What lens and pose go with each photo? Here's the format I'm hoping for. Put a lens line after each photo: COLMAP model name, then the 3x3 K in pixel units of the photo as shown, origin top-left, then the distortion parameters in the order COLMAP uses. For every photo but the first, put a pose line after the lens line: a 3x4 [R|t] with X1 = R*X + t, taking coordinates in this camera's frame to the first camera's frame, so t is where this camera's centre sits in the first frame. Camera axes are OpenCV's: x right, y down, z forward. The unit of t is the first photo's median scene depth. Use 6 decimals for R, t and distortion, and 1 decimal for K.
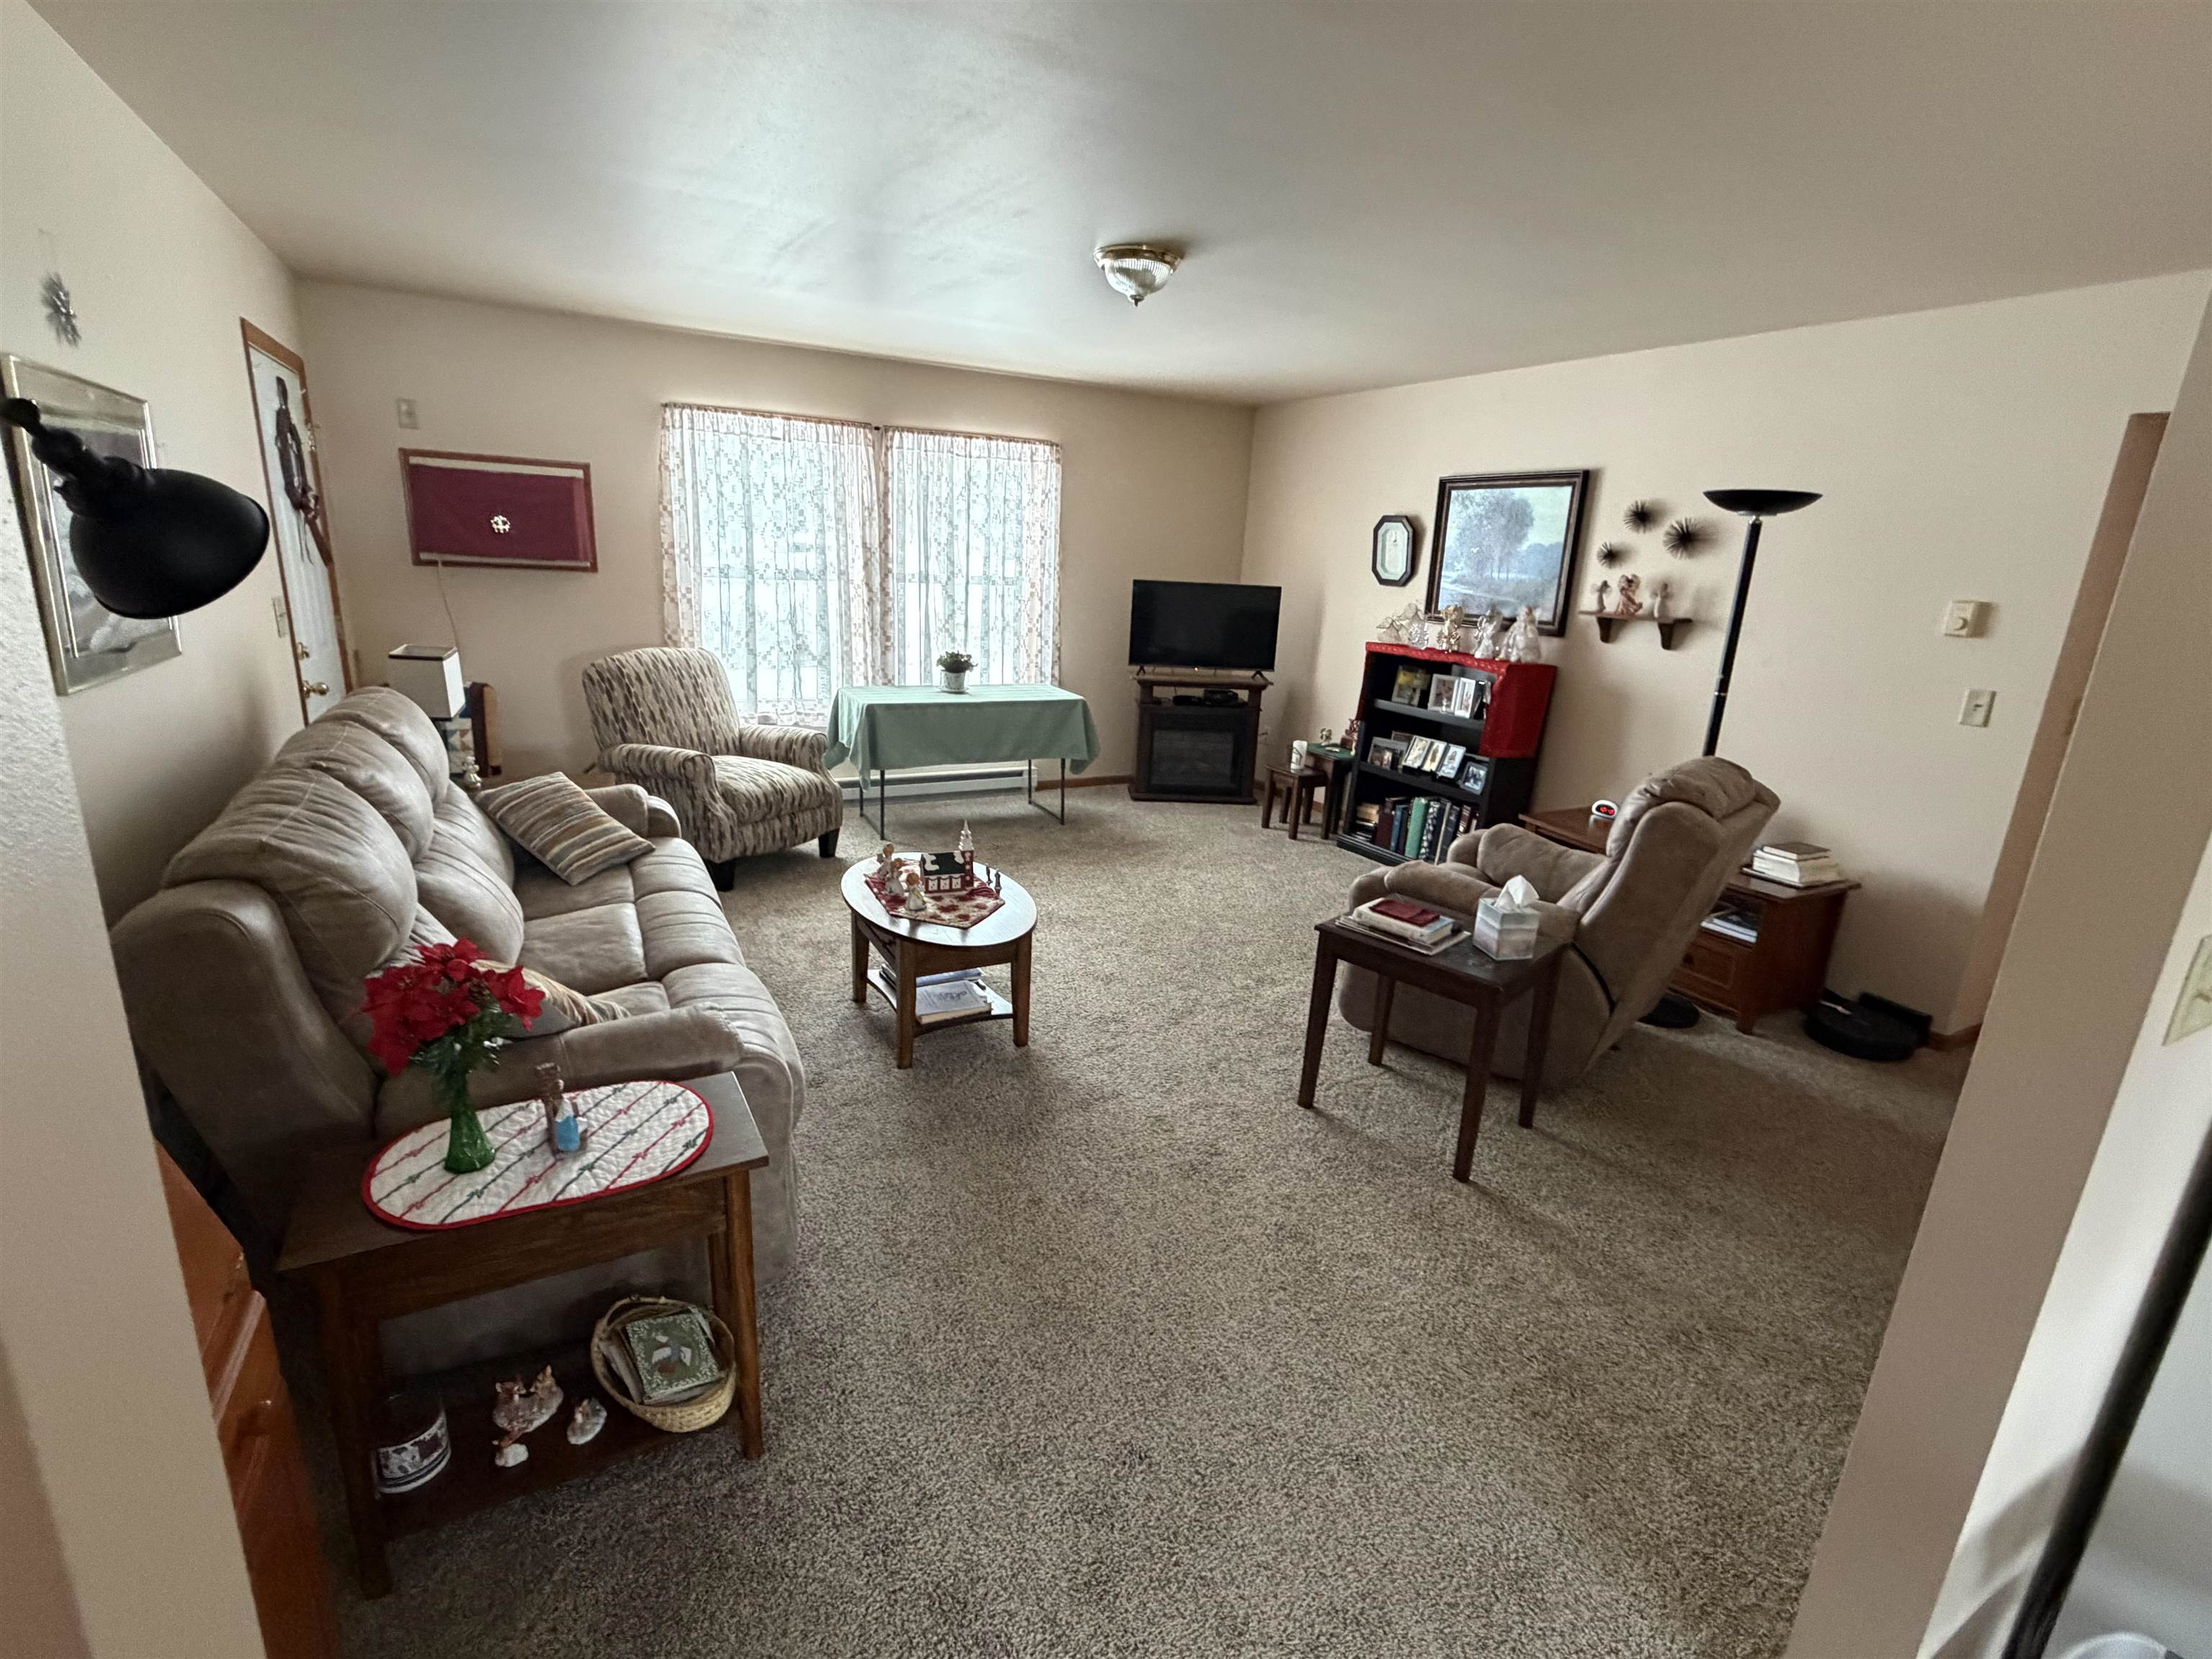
lens RADIAL K [[1015.3, 0, 1103.1], [0, 1015.3, 832.2], [0, 0, 1]] dist [-0.001296, -0.001358]
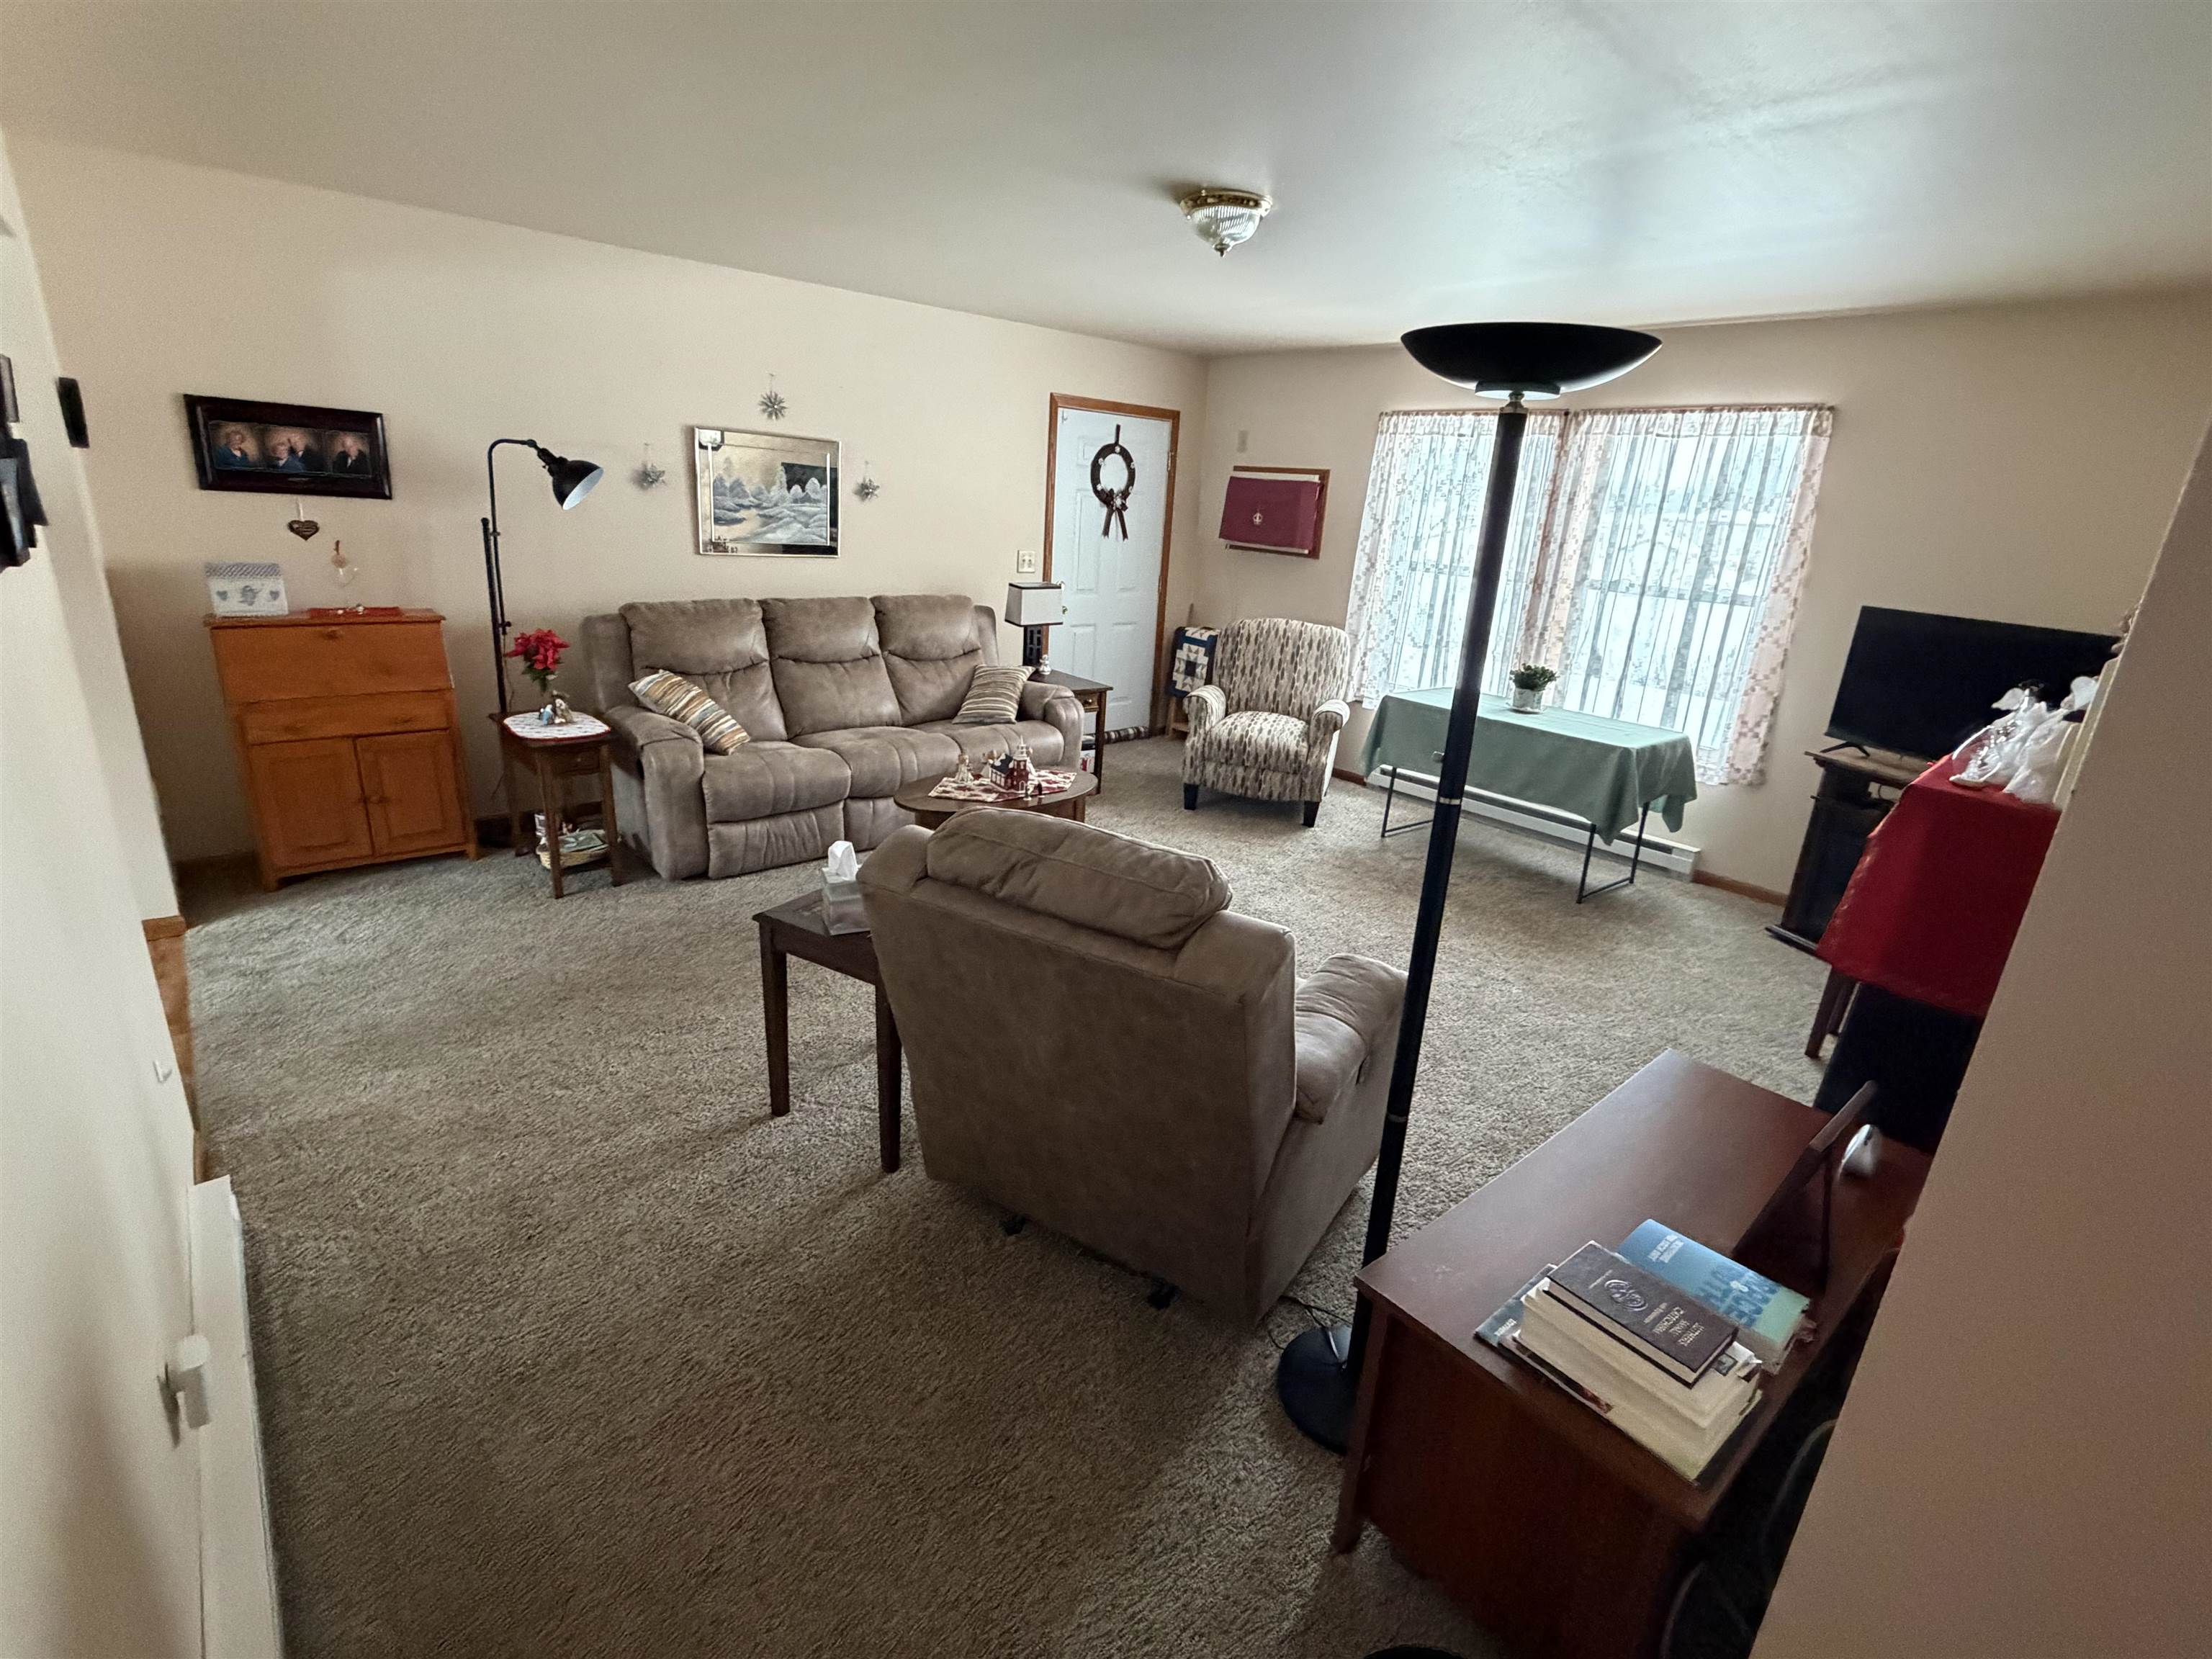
lens RADIAL K [[1015.3, 0, 1106.8], [0, 1015.3, 825.7], [0, 0, 1]] dist [-0.001296, -0.001358]
pose [[0.231268, 0.265960, -0.935831, 0.670588], [-0.312769, 0.931171, 0.187342, -0.108657], [0.921244, 0.249372, 0.298534, 0.487083]]
